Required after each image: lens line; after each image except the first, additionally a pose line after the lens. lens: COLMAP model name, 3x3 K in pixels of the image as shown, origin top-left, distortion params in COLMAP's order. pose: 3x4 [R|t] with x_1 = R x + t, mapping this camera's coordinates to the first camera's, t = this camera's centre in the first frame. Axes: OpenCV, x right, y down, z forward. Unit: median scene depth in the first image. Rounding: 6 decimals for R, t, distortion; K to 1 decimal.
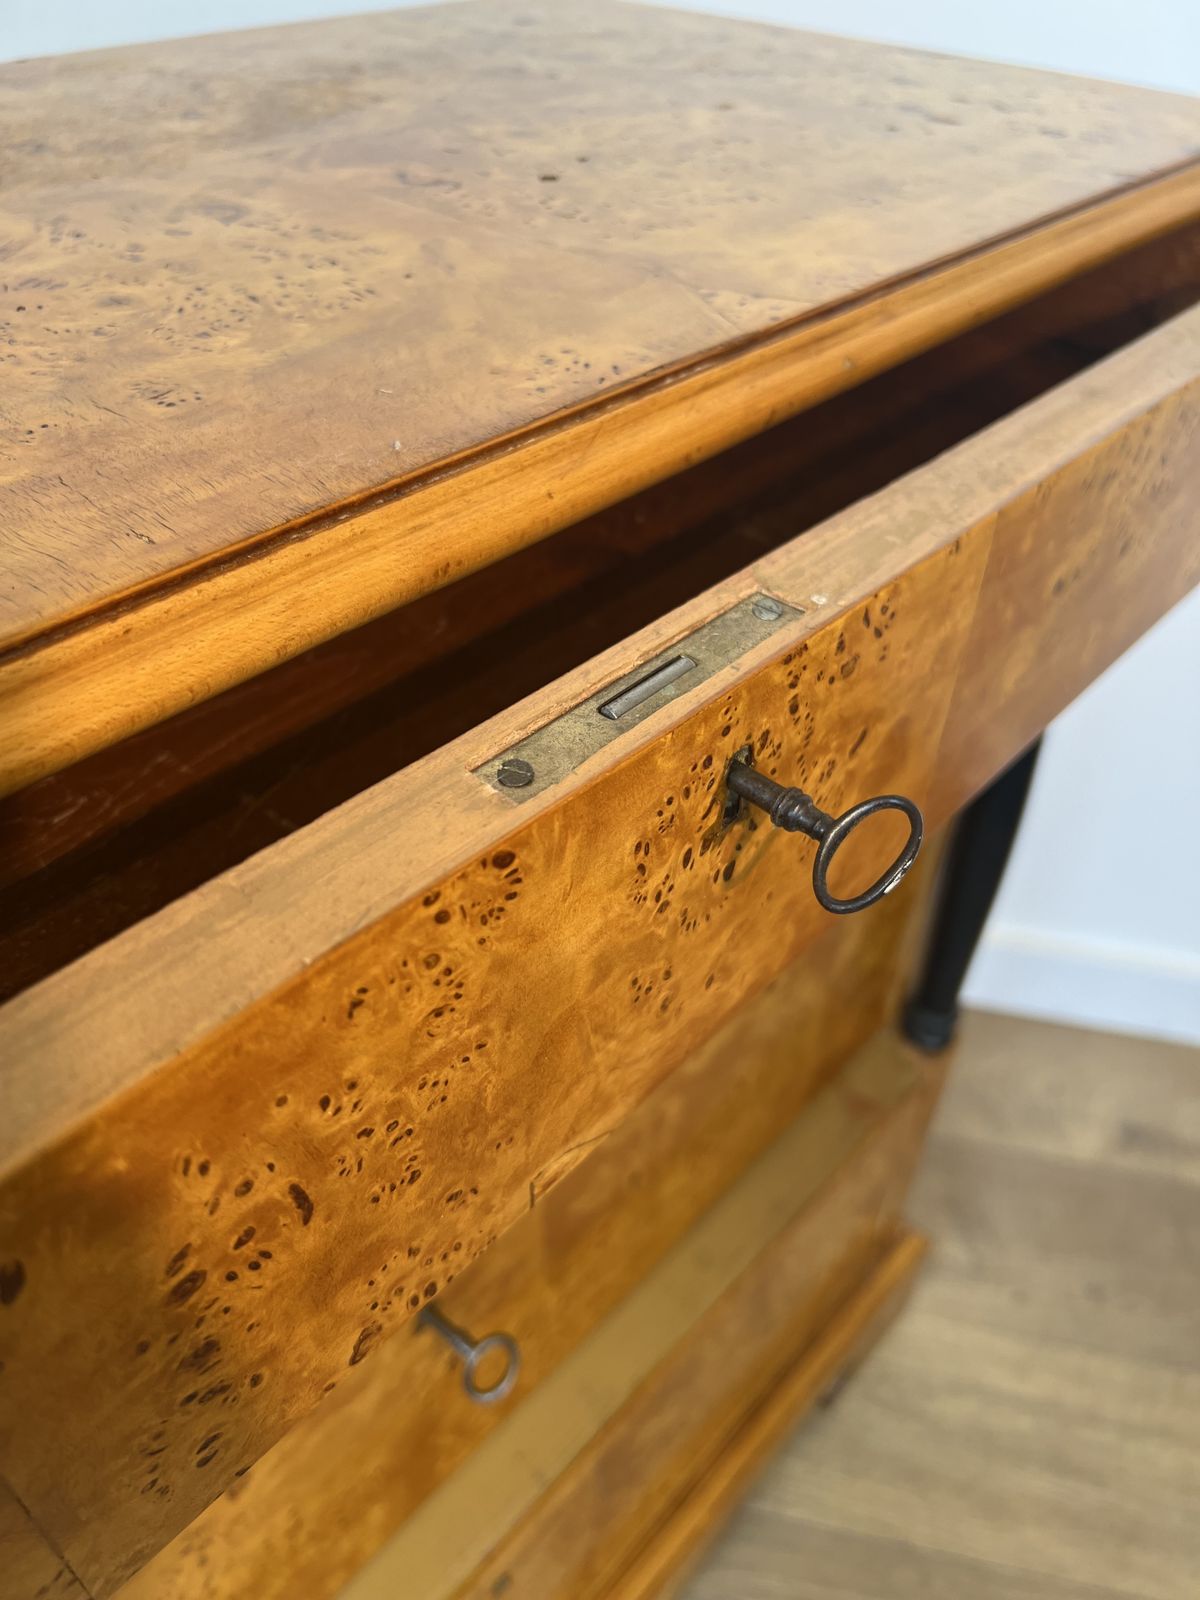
lens RADIAL K [[1278.2, 0, 600.0], [0, 1278.2, 800.0], [0, 0, 1]] dist [-0.011962, -0.005847]
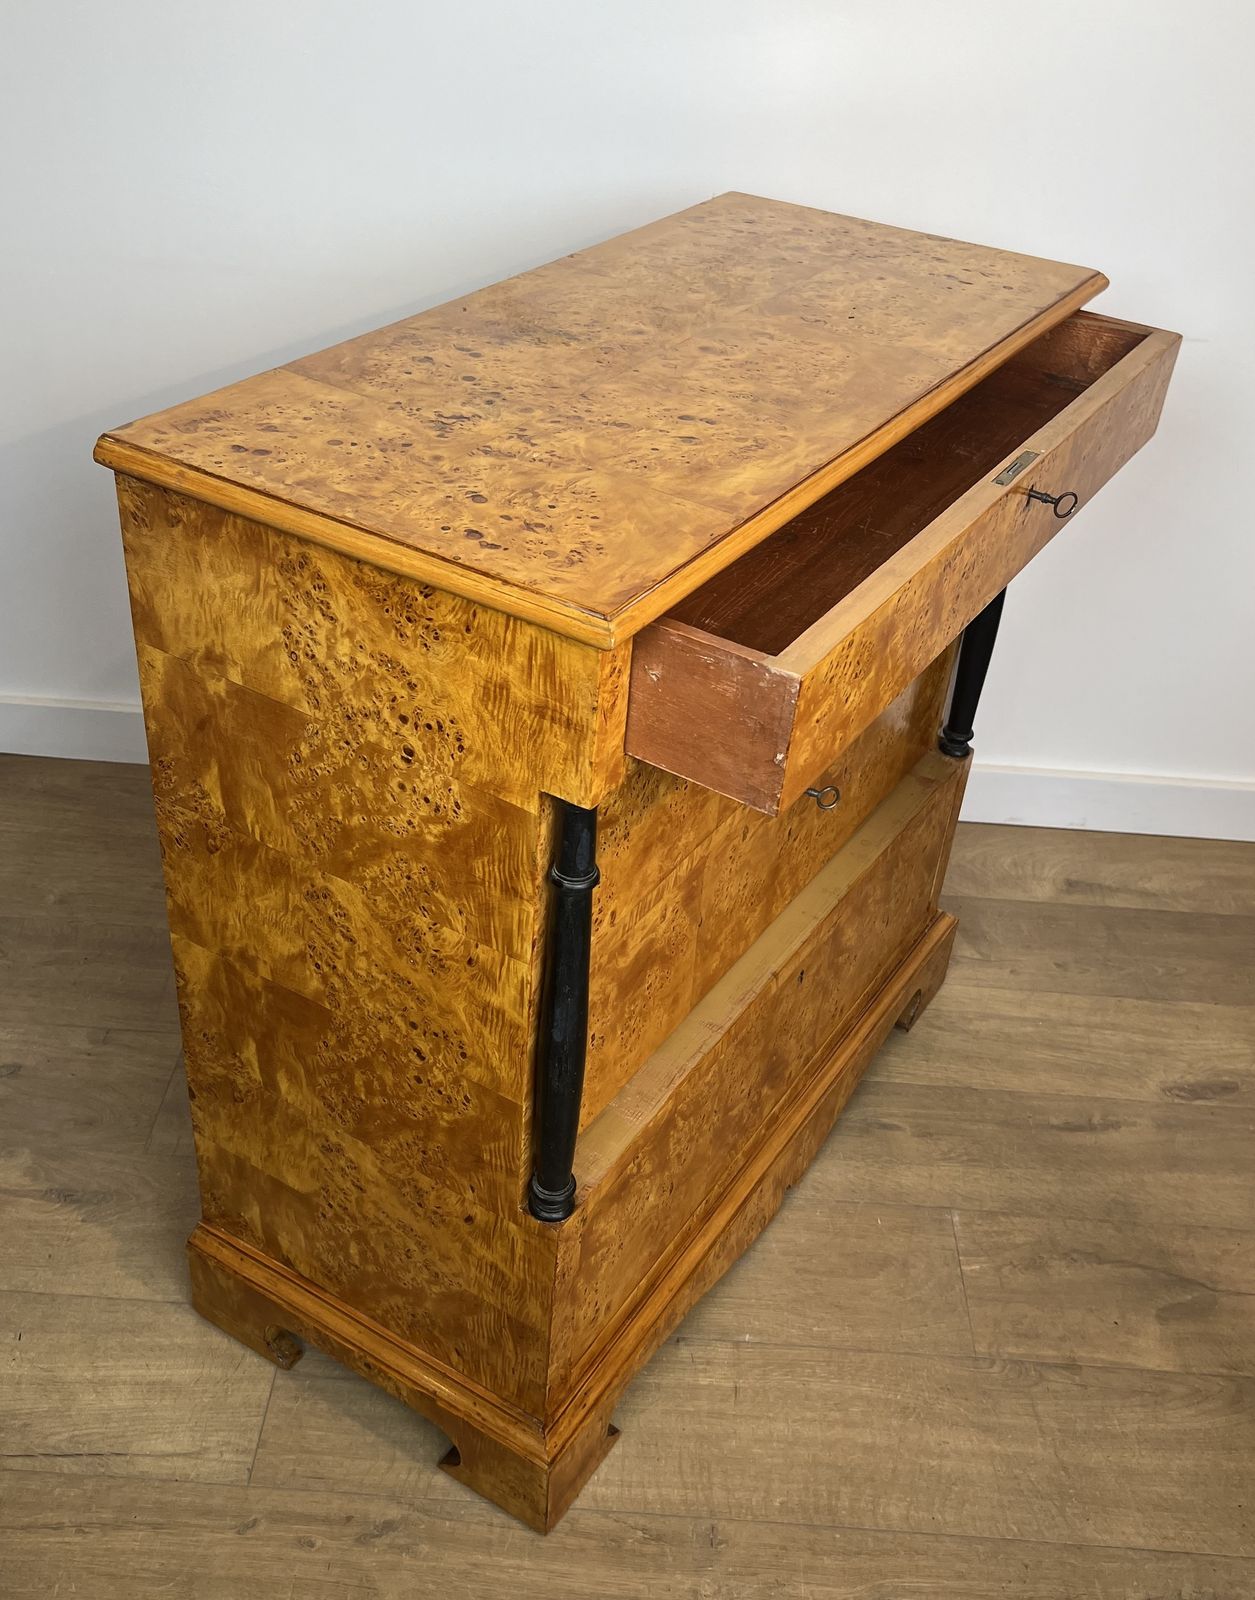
lens RADIAL K [[1607.7, 0, 620.5], [0, 1607.7, 811.4], [0, 0, 1]] dist [0.148335, -0.383306]
pose [[0.985396, -0.072876, 0.153894, -0.539189], [0.083177, 0.994630, -0.061585, 0.360230], [-0.148580, 0.073486, 0.986166, -1.103607]]
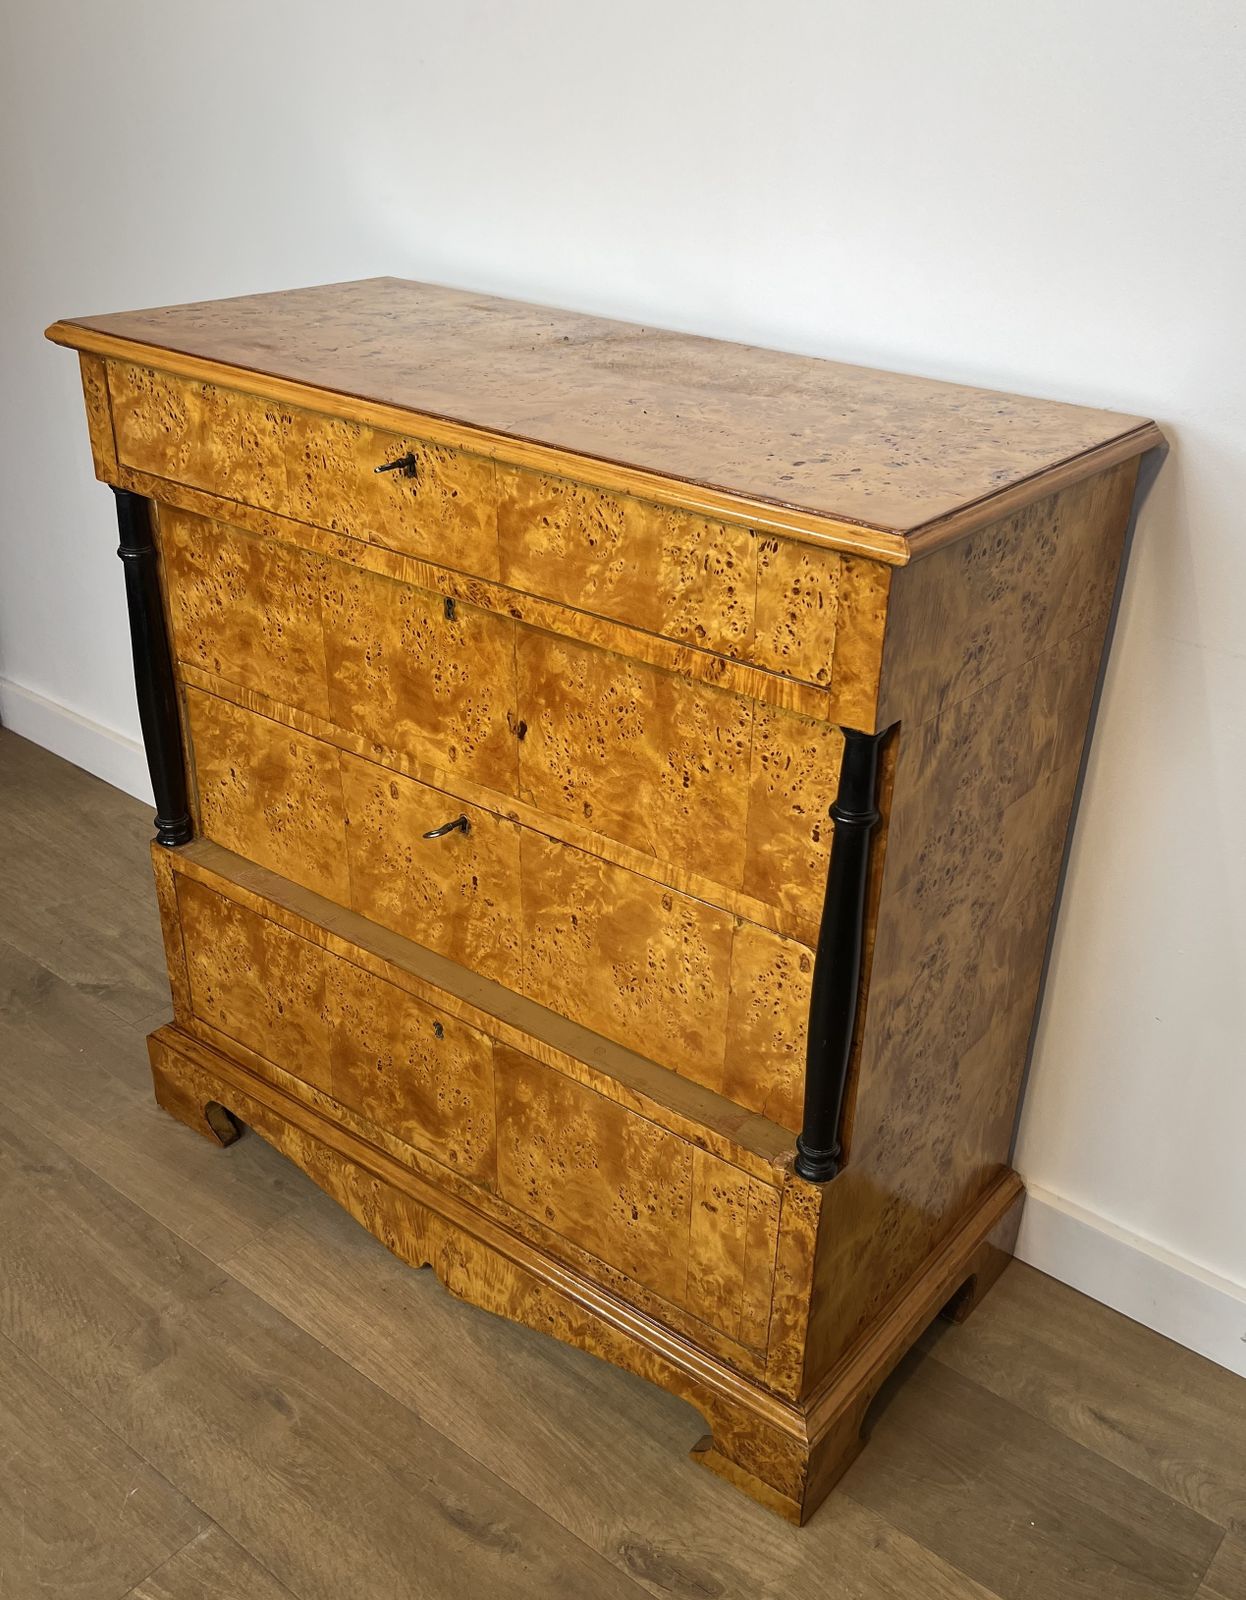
lens RADIAL K [[1486.9, 0, 699.9], [0, 1486.9, 806.1], [0, 0, 1]] dist [0.142554, -0.333862]
pose [[0.092145, 0.440511, -0.893006, 1.367359], [-0.660054, 0.698499, 0.276455, -0.378607], [0.745546, 0.563958, 0.355124, 0.200935]]
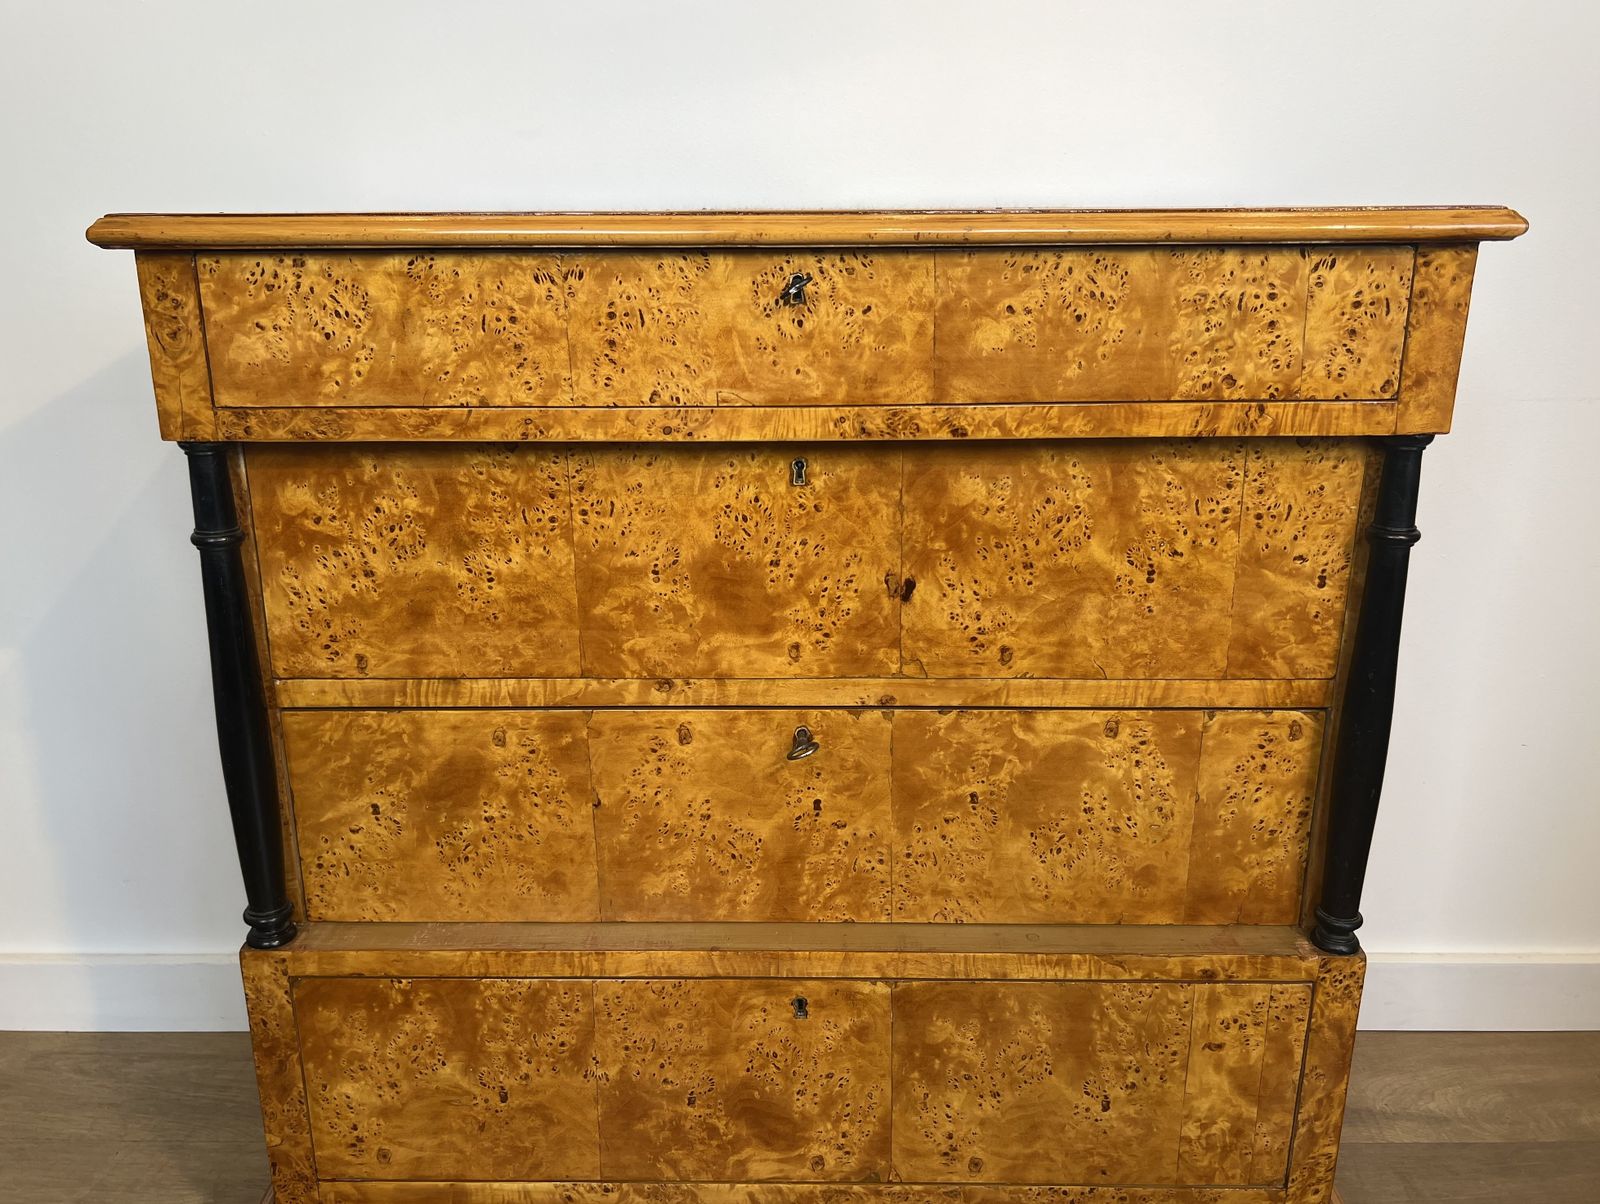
lens RADIAL K [[1270.8, 0, 795.7], [0, 1270.8, 604.7], [0, 0, 1]] dist [0.073006, -0.121021]
pose [[0.651968, 0.193738, -0.733078, 0.730613], [-0.457667, 0.871380, -0.176740, 0.346889], [0.604548, 0.450735, 0.656780, -0.218496]]
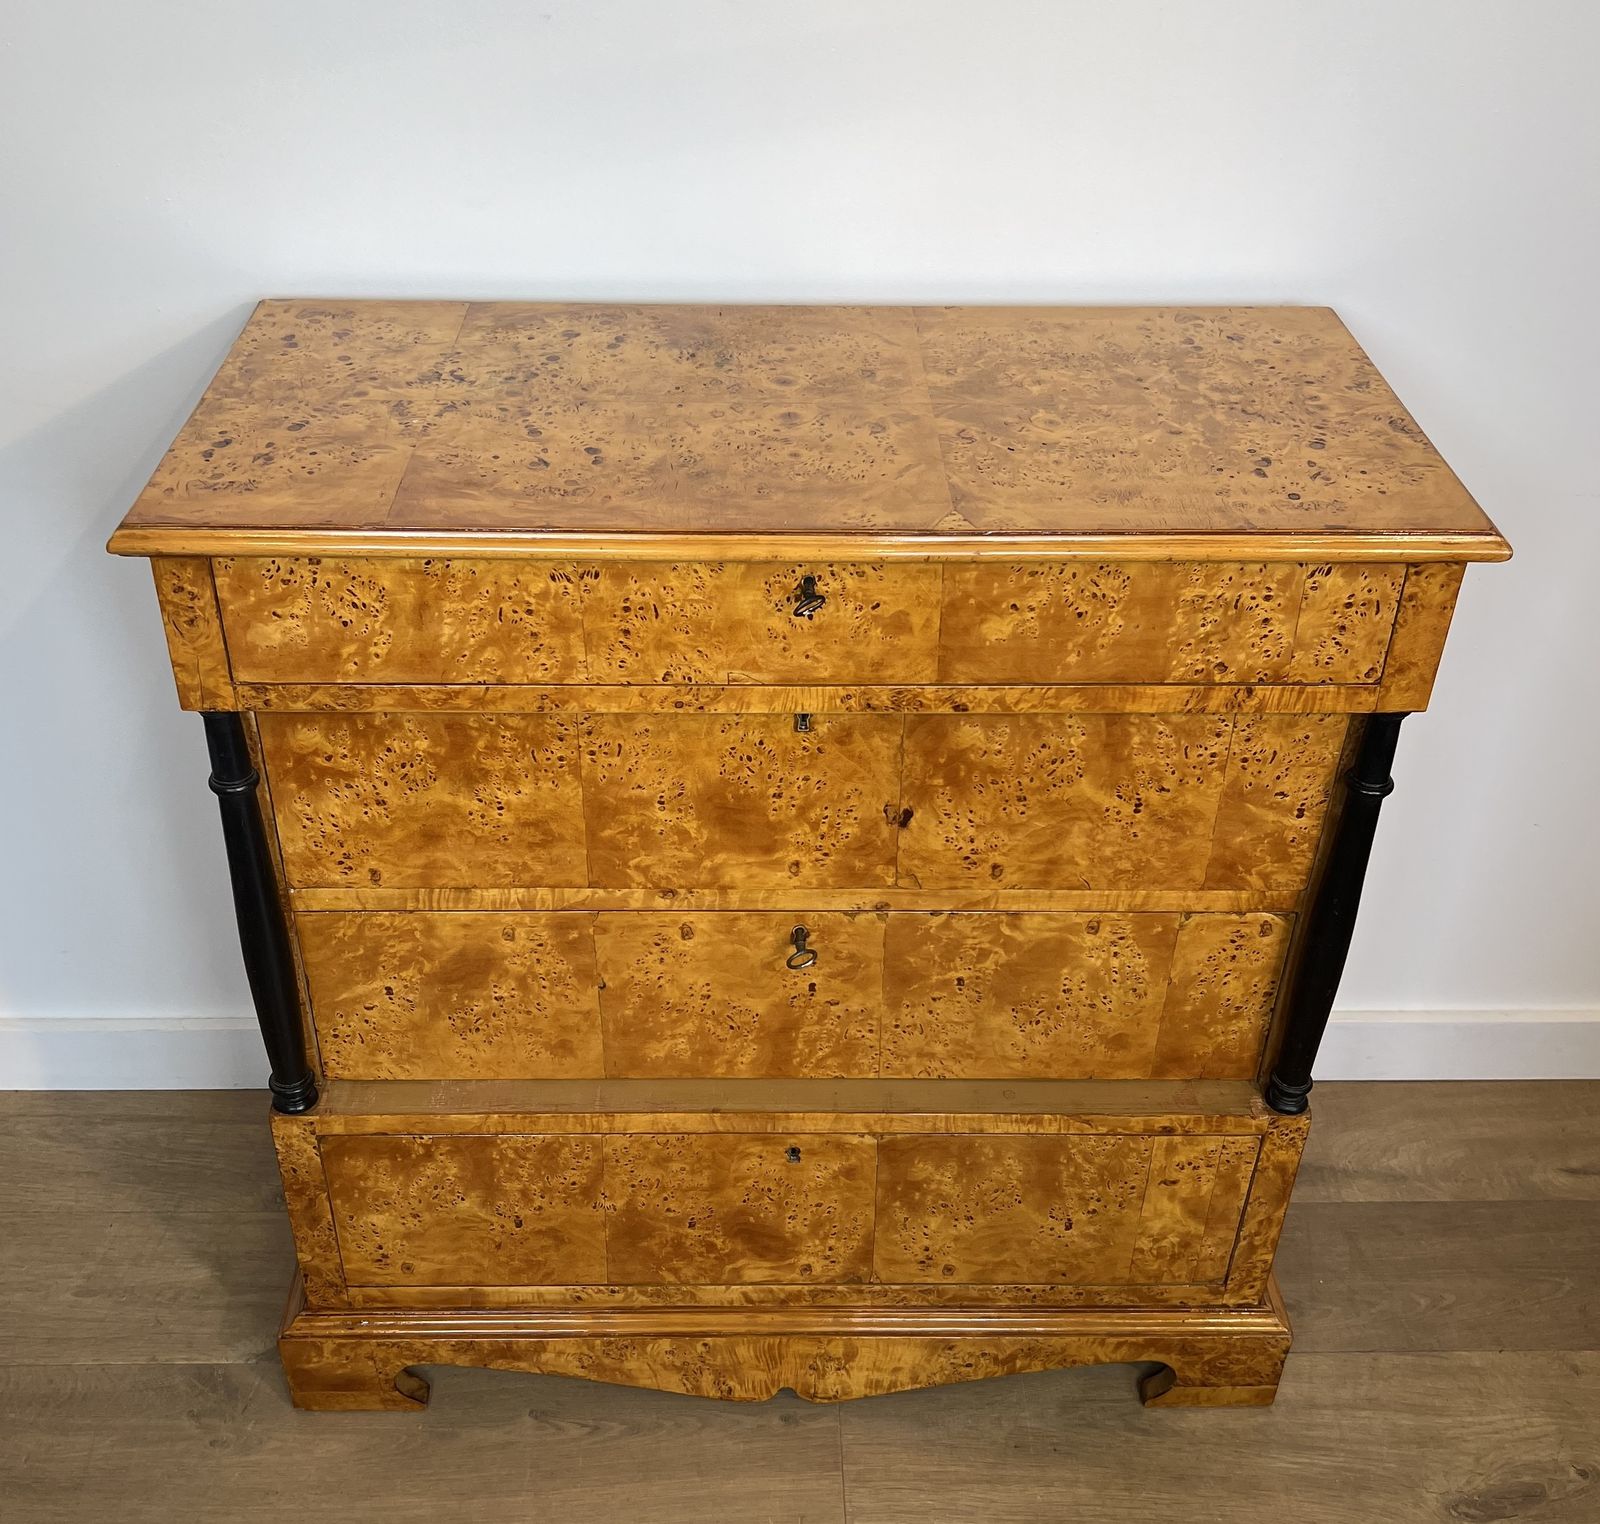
lens RADIAL K [[1742.2, 0, 780.2], [0, 1742.2, 805.2], [0, 0, 1]] dist [0.185045, -0.558164]
pose [[0.675034, 0.412428, -0.611745, 0.863459], [-0.458781, 0.884006, 0.089737, -0.001068], [0.577796, 0.220082, 0.785949, -0.741359]]
